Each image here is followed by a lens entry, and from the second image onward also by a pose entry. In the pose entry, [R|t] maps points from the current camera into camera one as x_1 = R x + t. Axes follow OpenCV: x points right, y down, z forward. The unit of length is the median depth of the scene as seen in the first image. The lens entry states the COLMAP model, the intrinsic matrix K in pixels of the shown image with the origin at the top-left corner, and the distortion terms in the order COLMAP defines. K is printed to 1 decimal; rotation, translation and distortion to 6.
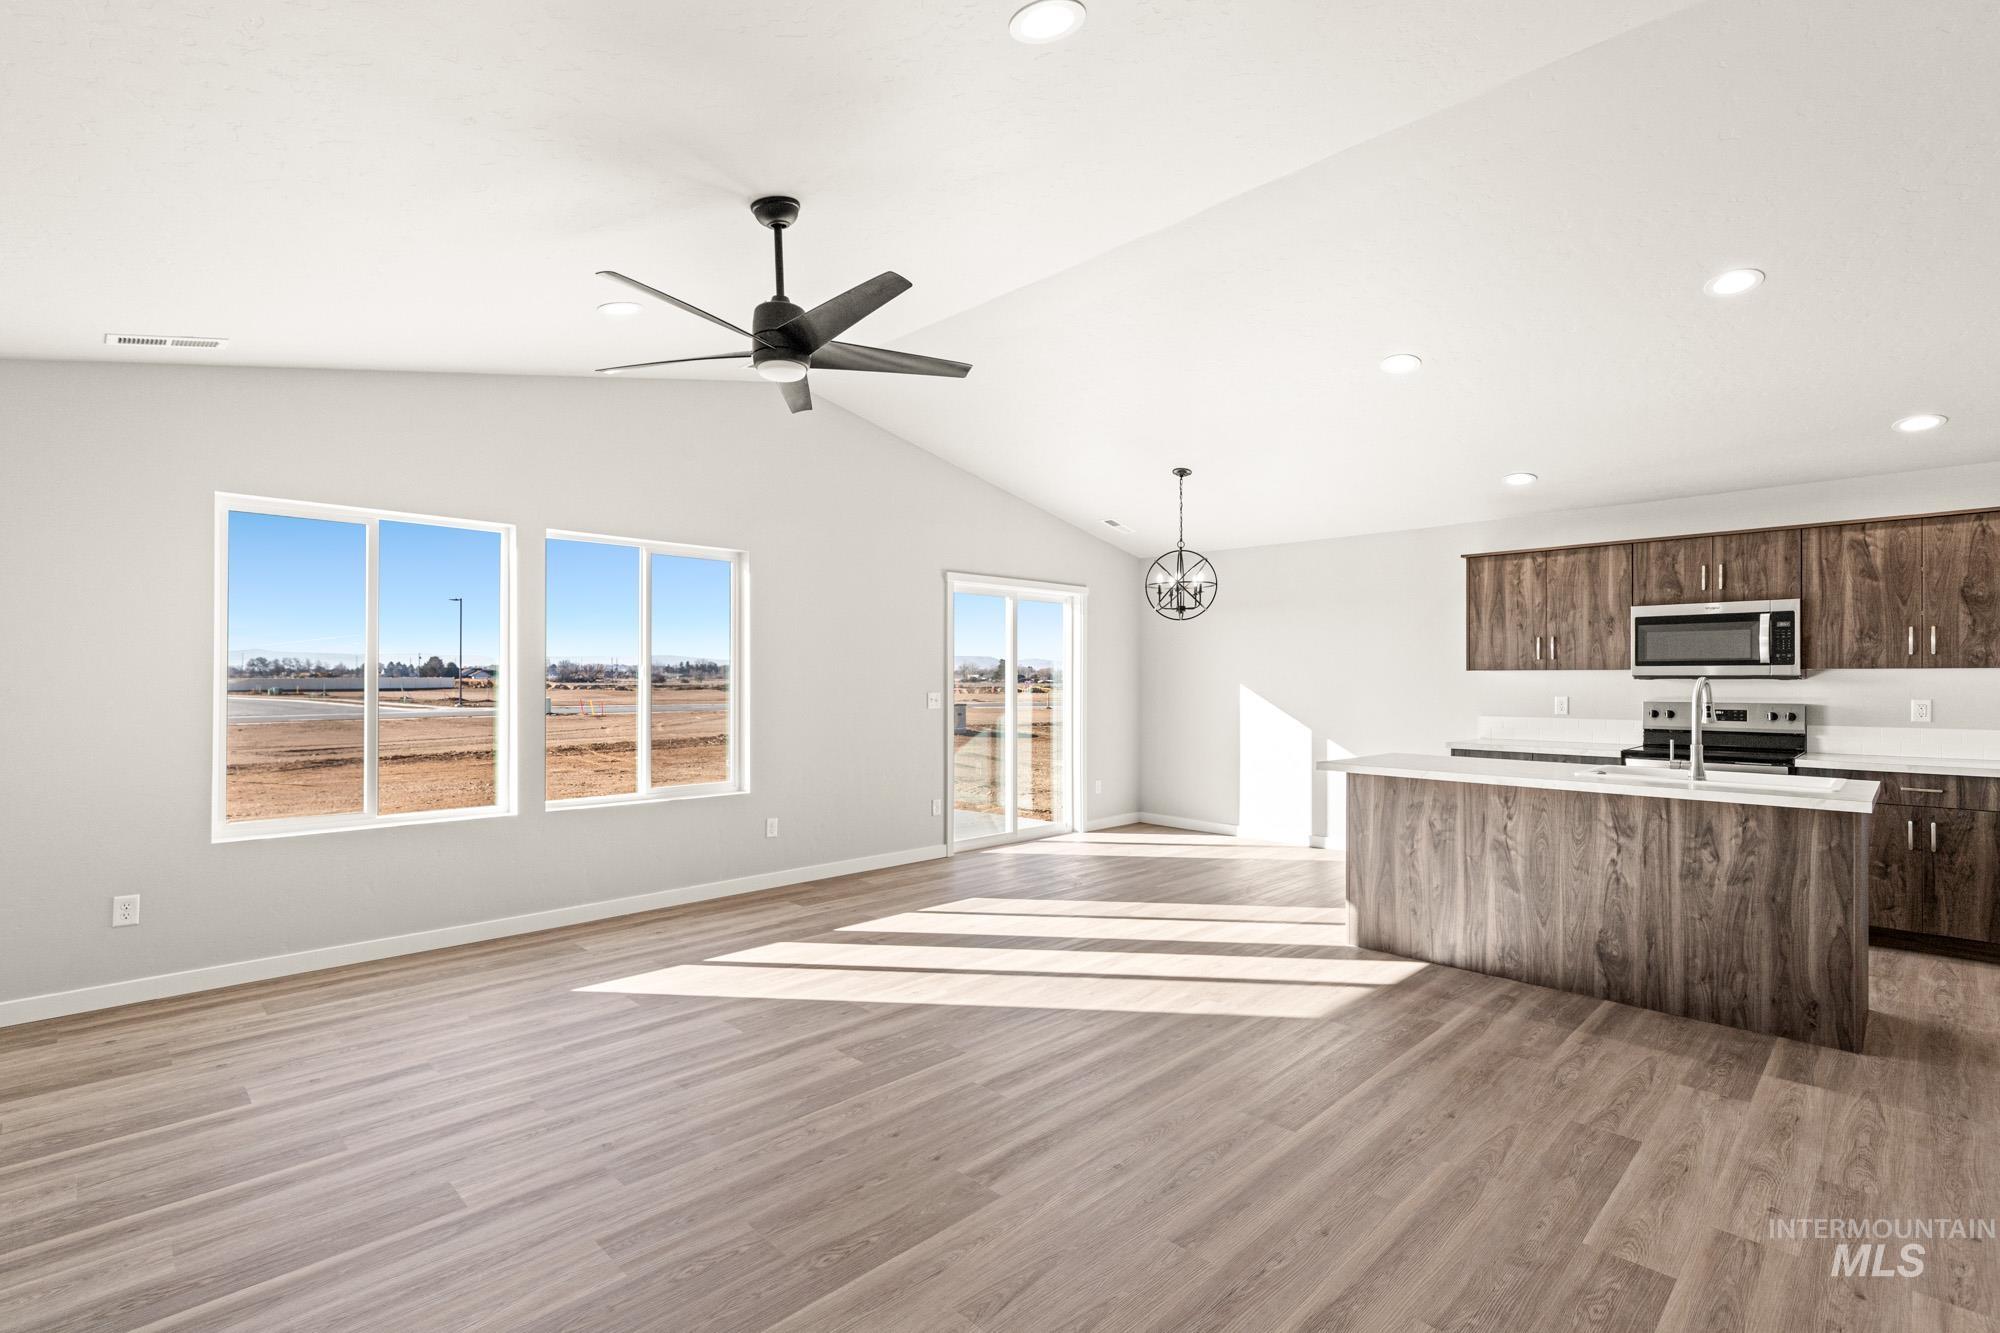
lens RADIAL K [[920.1, 0, 997.0], [0, 920.1, 676.4], [0, 0, 1]] dist [0.009129, 0.000088]
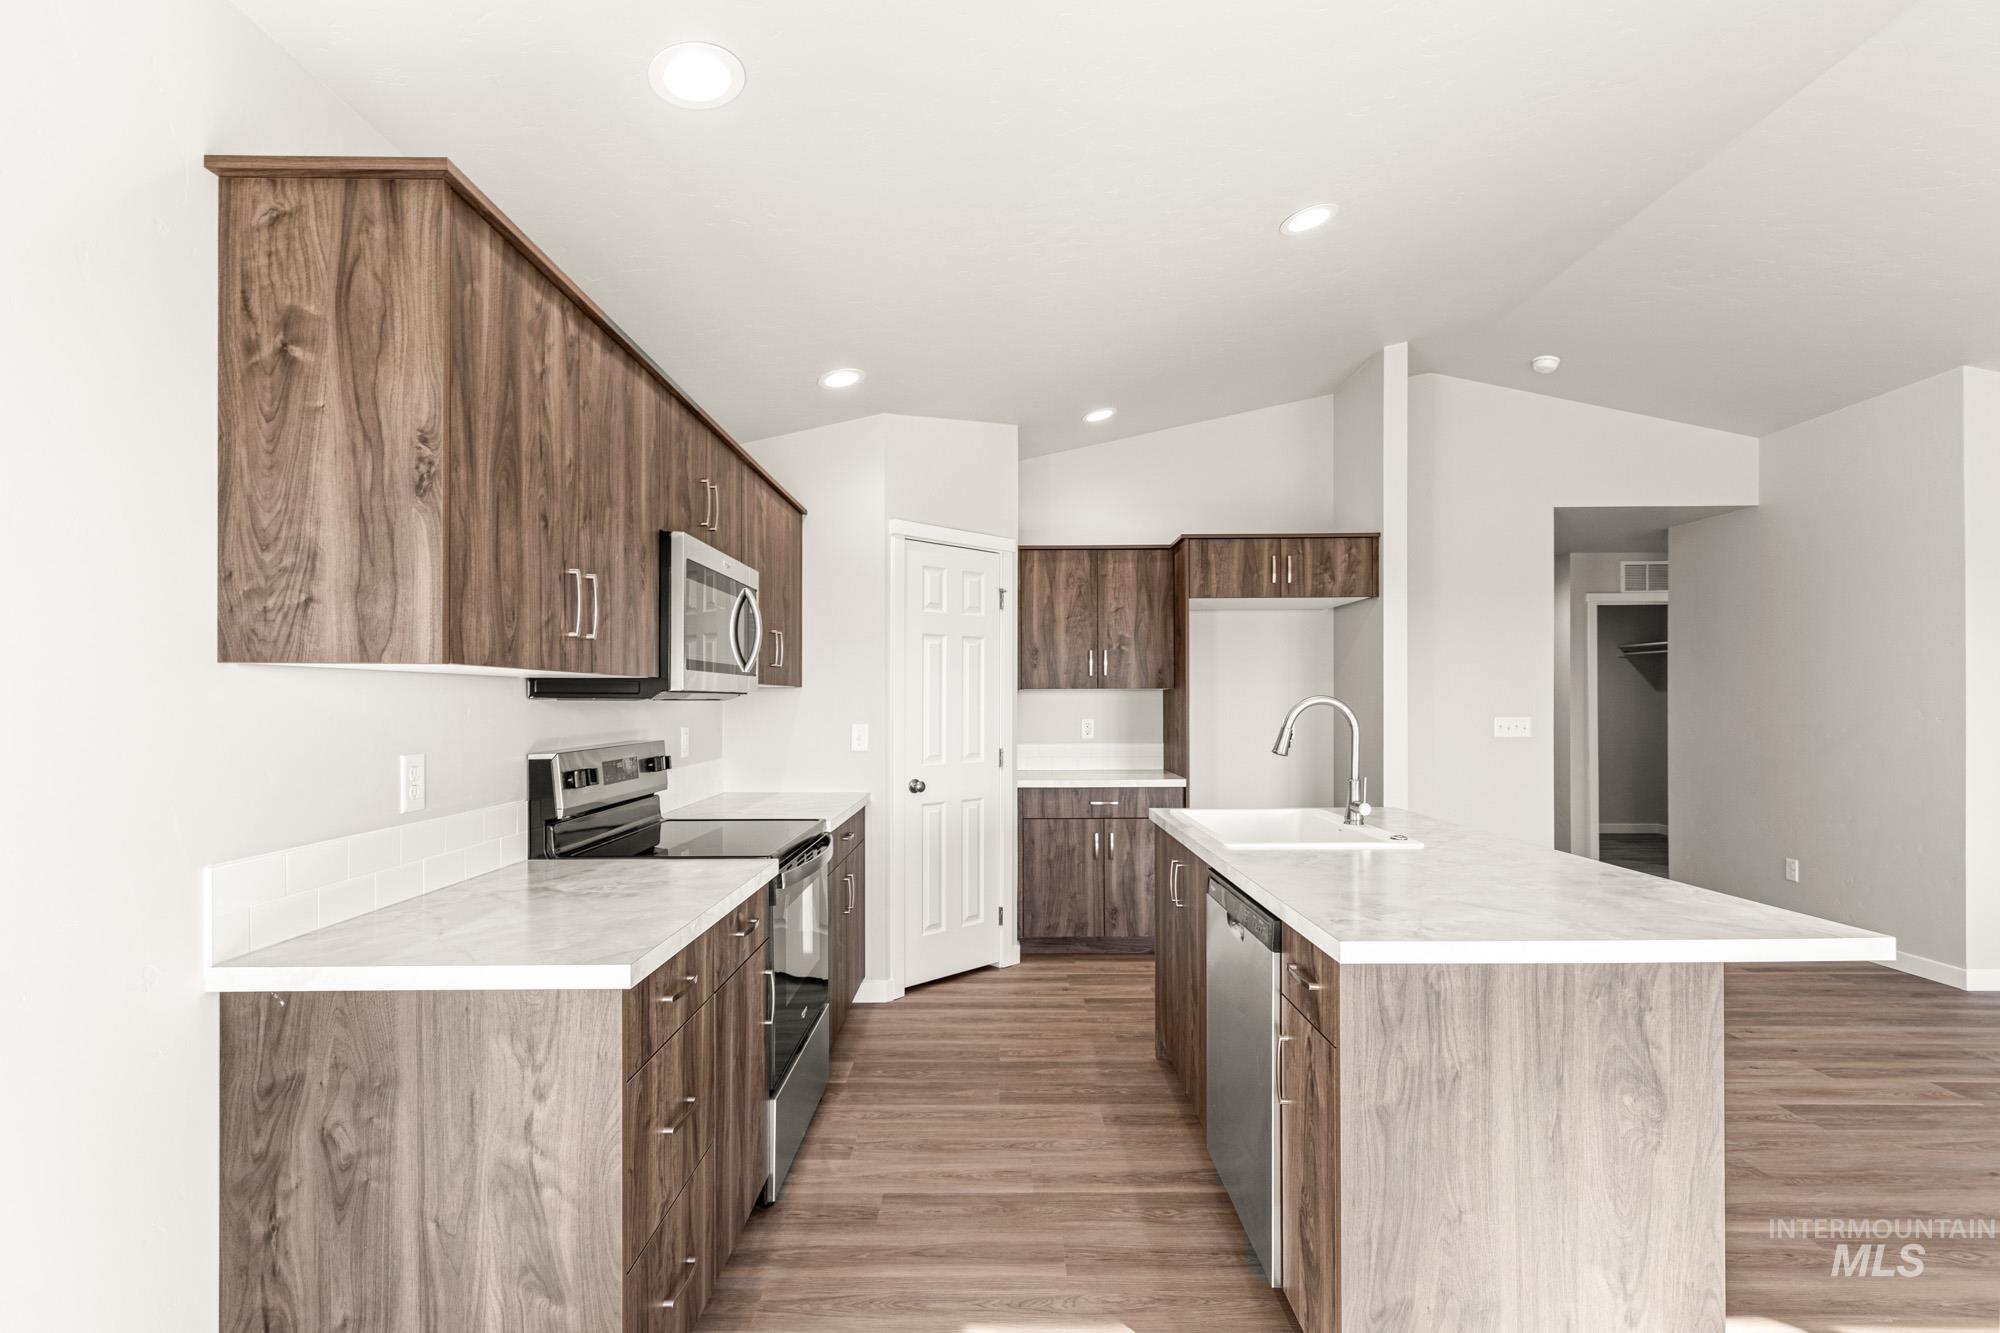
lens RADIAL K [[929.0, 0, 999.6], [0, 929.0, 697.1], [0, 0, 1]] dist [0.003485, 0.000218]
pose [[-0.711391, -0.001009, 0.702796, 0.312419], [-0.003742, 0.999990, -0.002351, 0.002913], [-0.702787, -0.004302, -0.711387, 1.368657]]
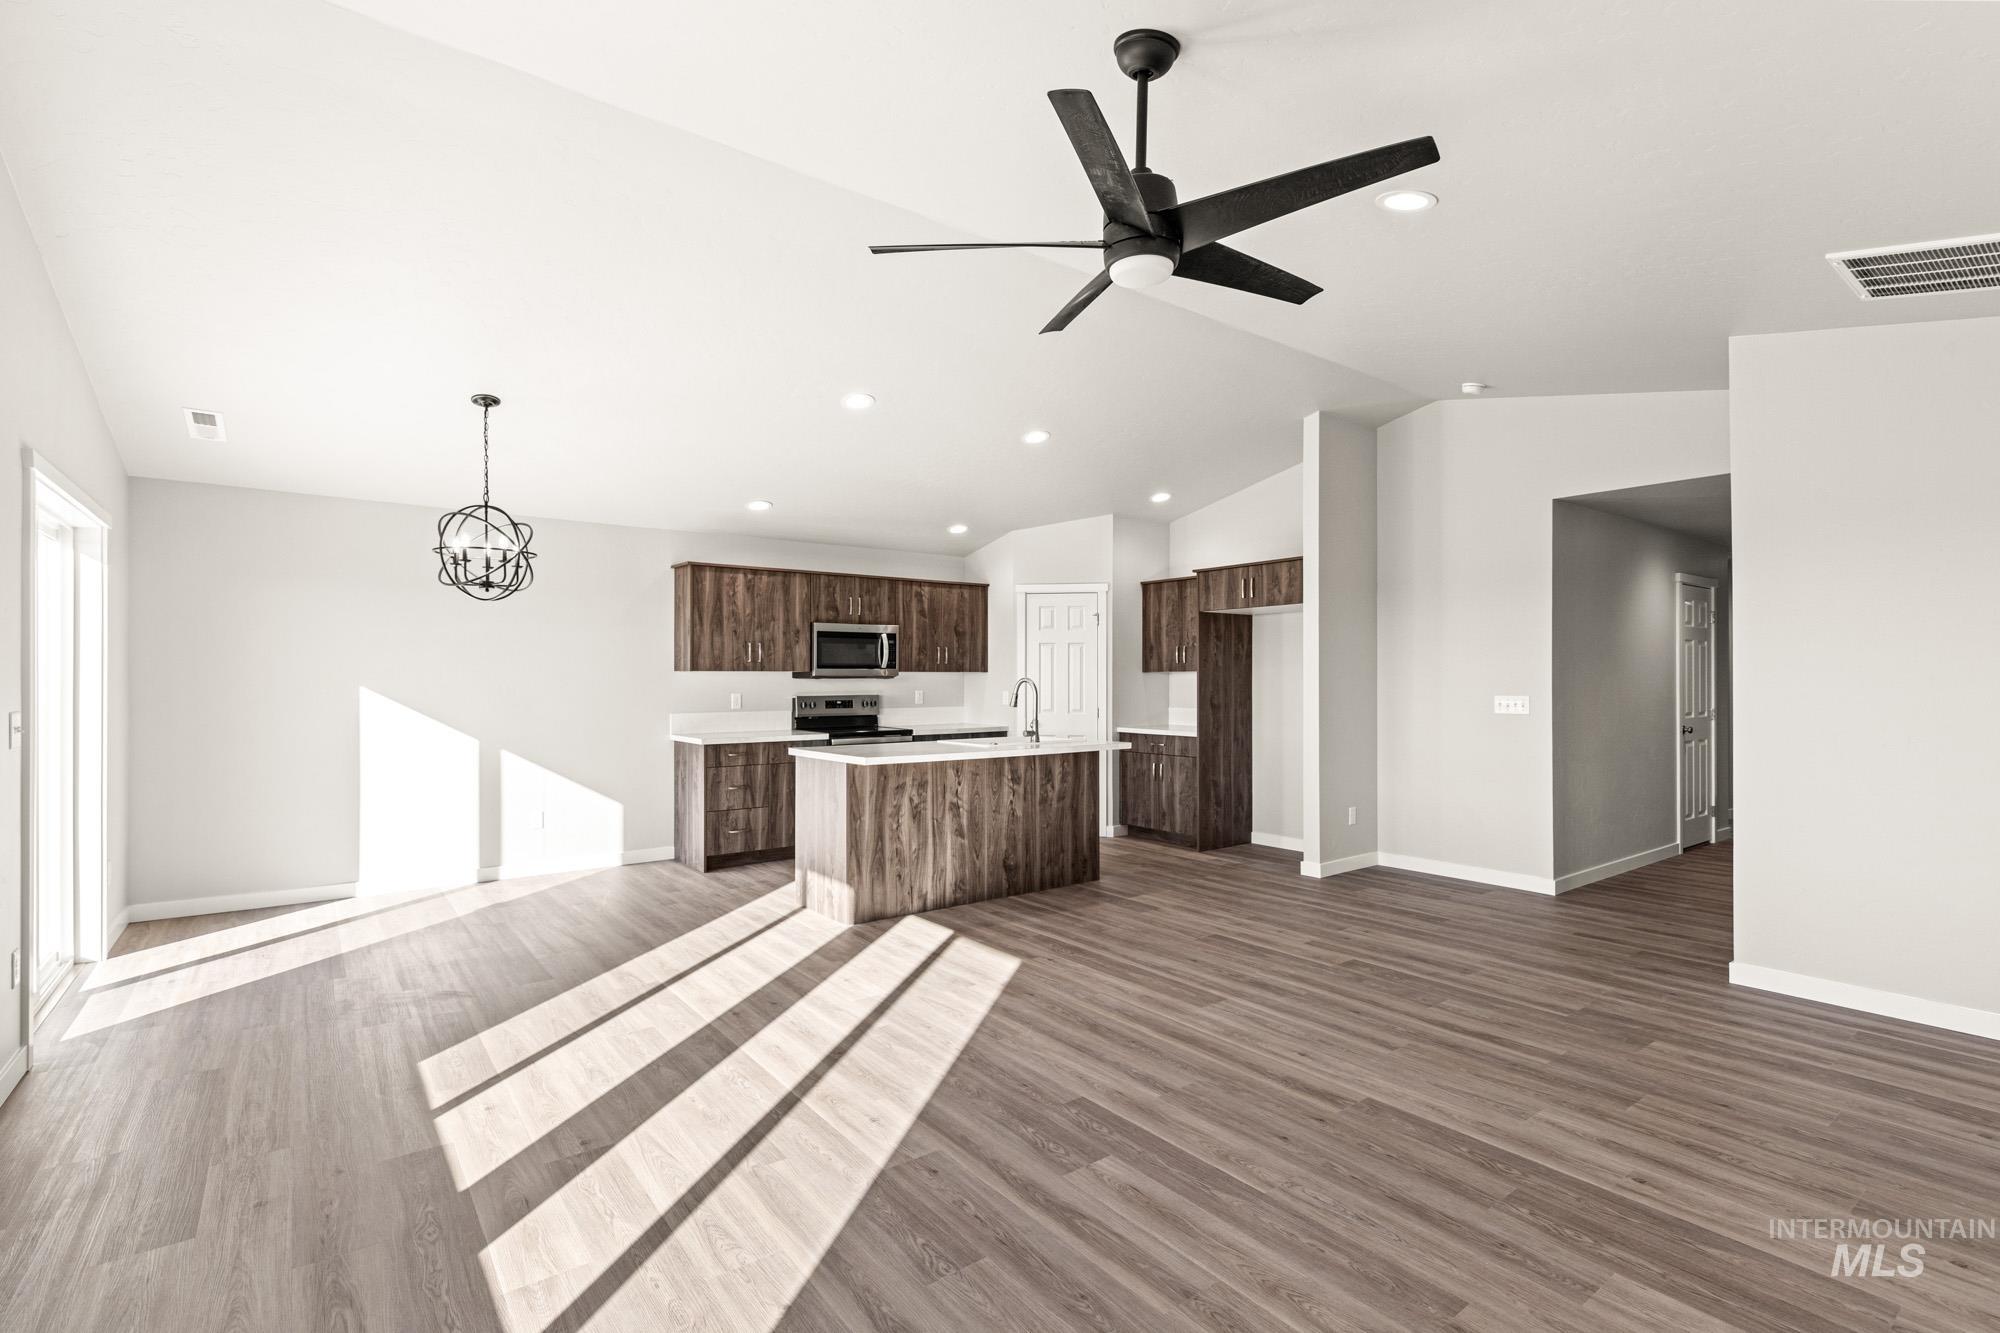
lens RADIAL K [[920.1, 0, 997.0], [0, 920.1, 676.4], [0, 0, 1]] dist [0.009129, 0.000088]
pose [[0.133016, -0.001489, 0.991113, -0.635390], [-0.002794, 0.999994, 0.001877, -0.003777], [-0.991110, -0.003019, 0.133011, 0.651930]]
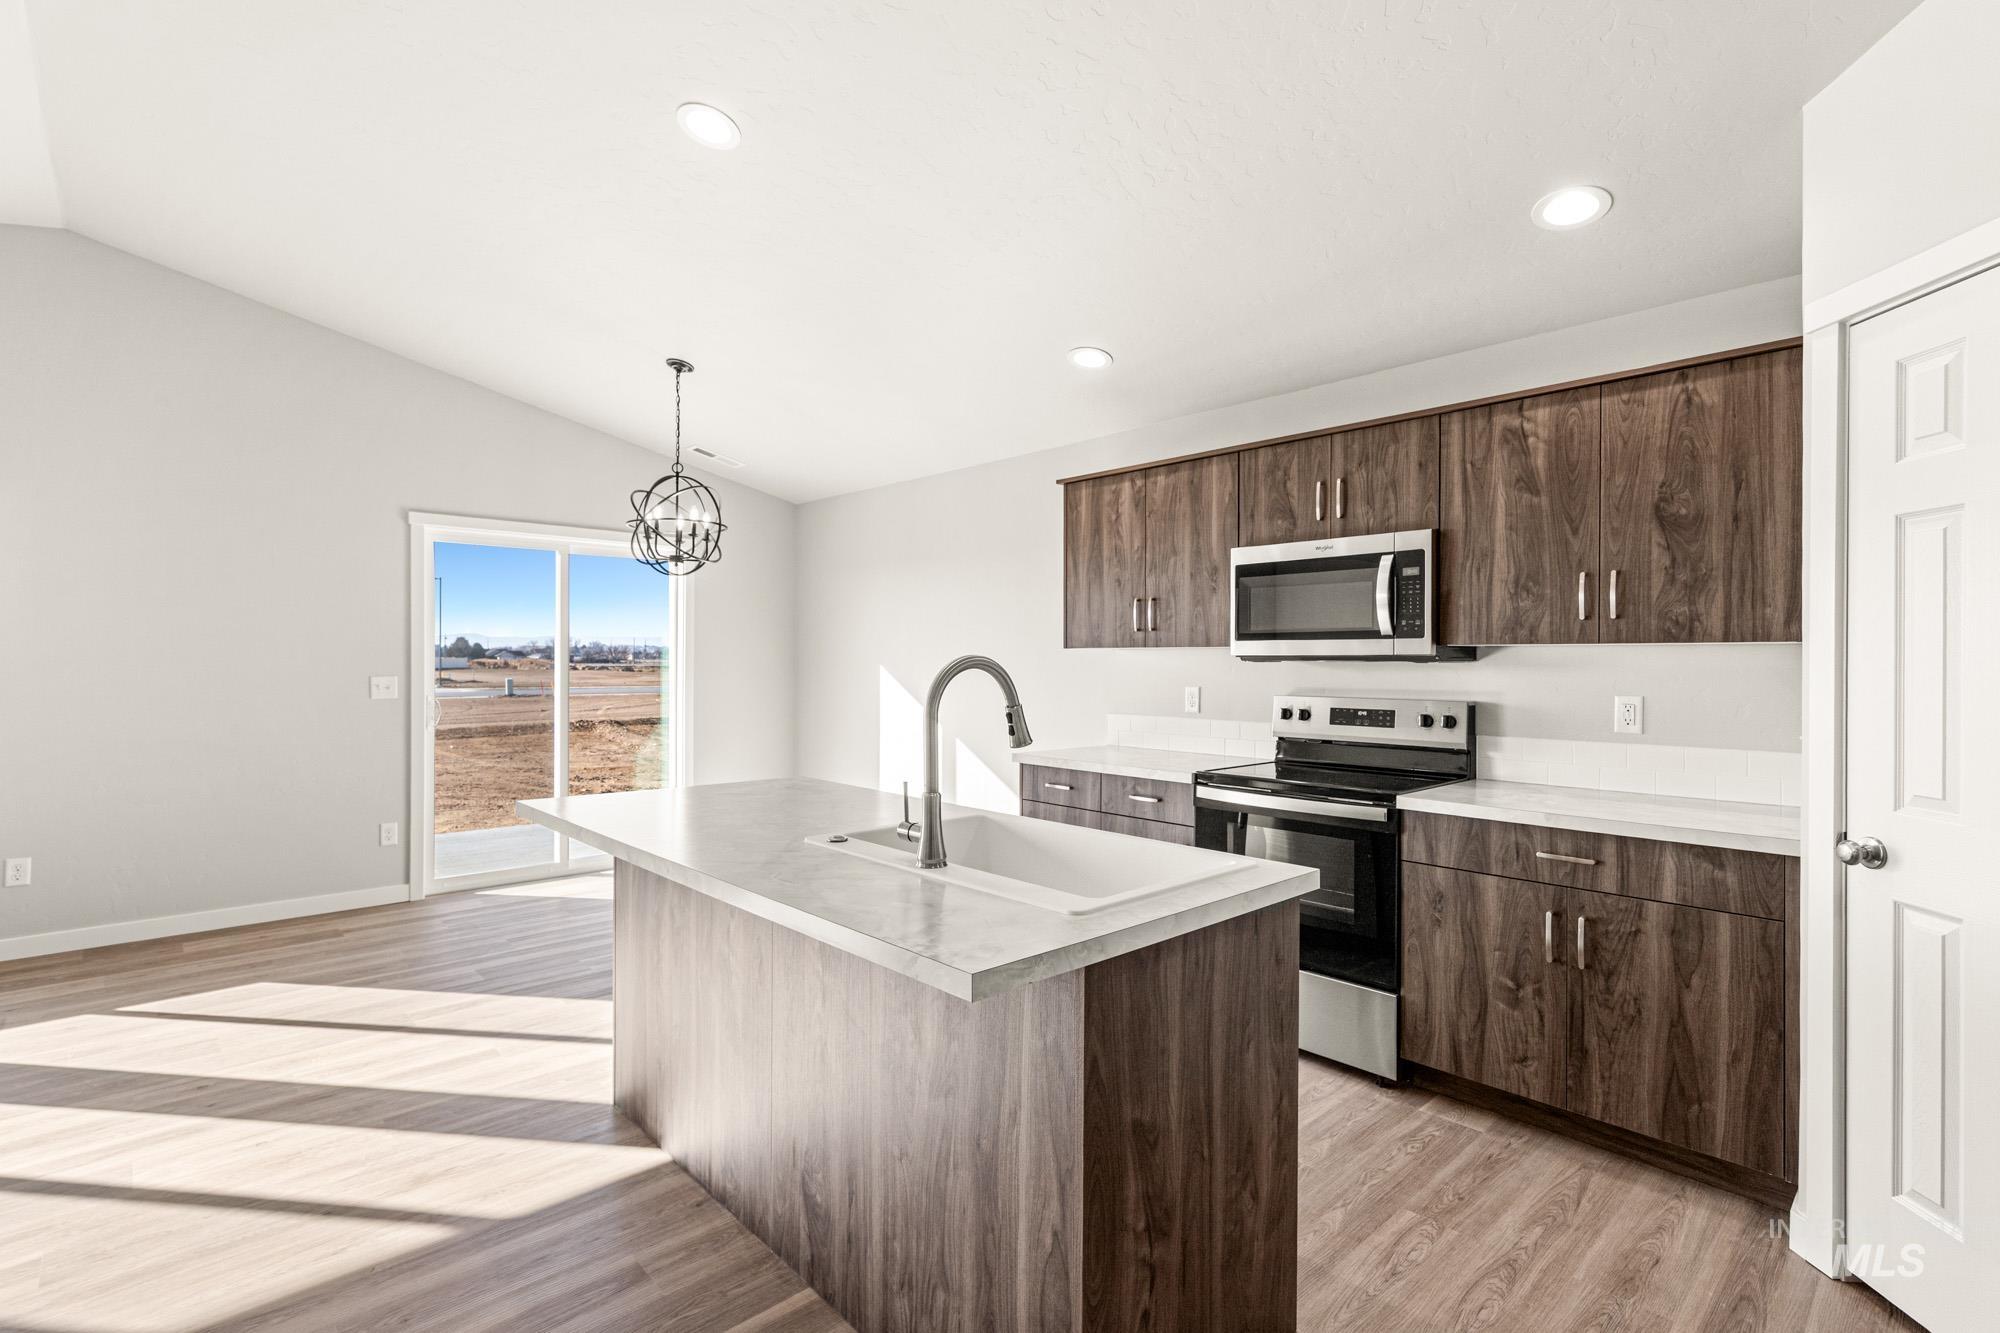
lens RADIAL K [[930.4, 0, 991.5], [0, 930.4, 664.8], [0, 0, 1]] dist [0.004848, 0.000203]
pose [[0.999347, 0.003344, -0.035989, 0.615521], [-0.003093, 0.999971, 0.007020, 0.001738], [0.036012, -0.006904, 0.999328, 0.389336]]
